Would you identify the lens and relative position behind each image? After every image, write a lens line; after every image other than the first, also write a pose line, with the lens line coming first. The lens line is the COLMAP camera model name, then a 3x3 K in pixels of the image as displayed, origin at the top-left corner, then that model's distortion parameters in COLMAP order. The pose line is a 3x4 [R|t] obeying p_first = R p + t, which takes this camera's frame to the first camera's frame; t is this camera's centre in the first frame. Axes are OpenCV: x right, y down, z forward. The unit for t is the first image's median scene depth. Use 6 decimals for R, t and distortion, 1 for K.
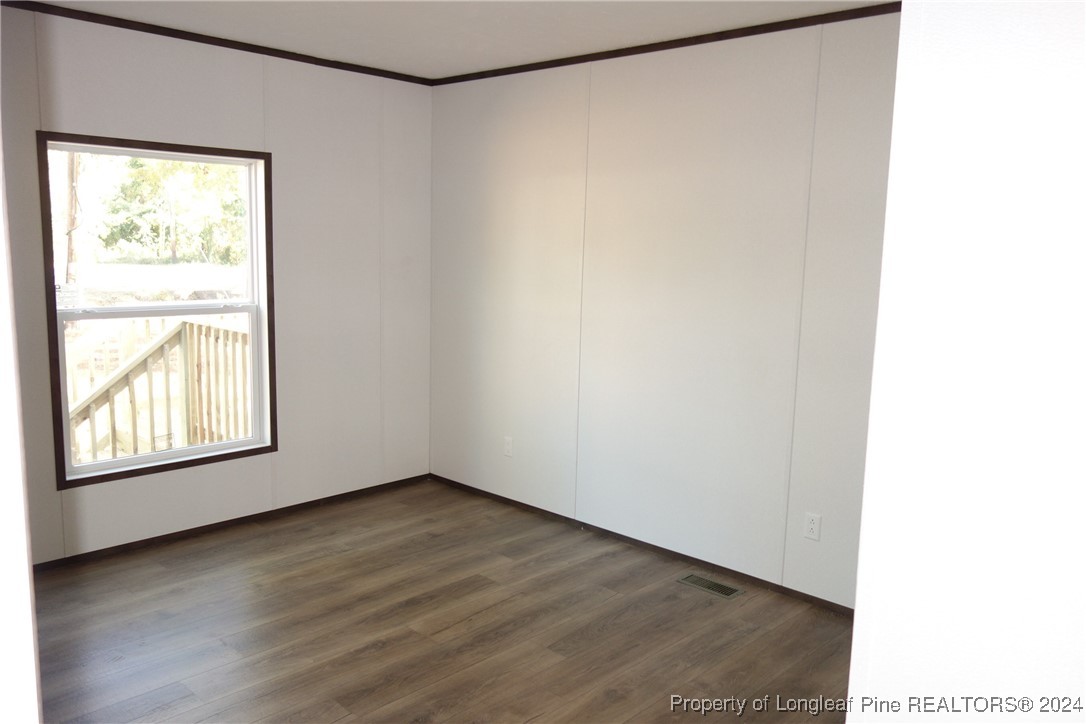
lens RADIAL K [[842.8, 0, 518.3], [0, 842.8, 364.9], [0, 0, 1]] dist [-0.006108, -0.006344]
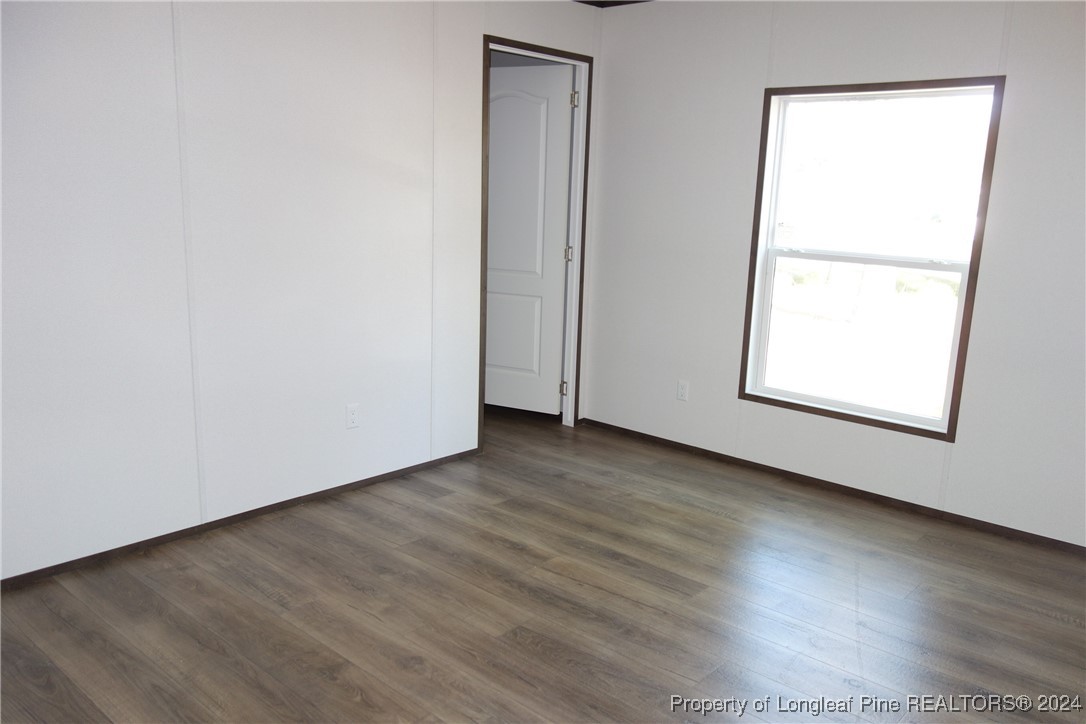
lens RADIAL K [[852.6, 0, 543.0], [0, 852.6, 362.0], [0, 0, 1]] dist [0.009802, -0.000803]
pose [[0.053285, 0.193089, -0.979733, 0.809601], [-0.167911, 0.968890, 0.181819, -0.097145], [0.984361, 0.154820, 0.084049, 0.842301]]
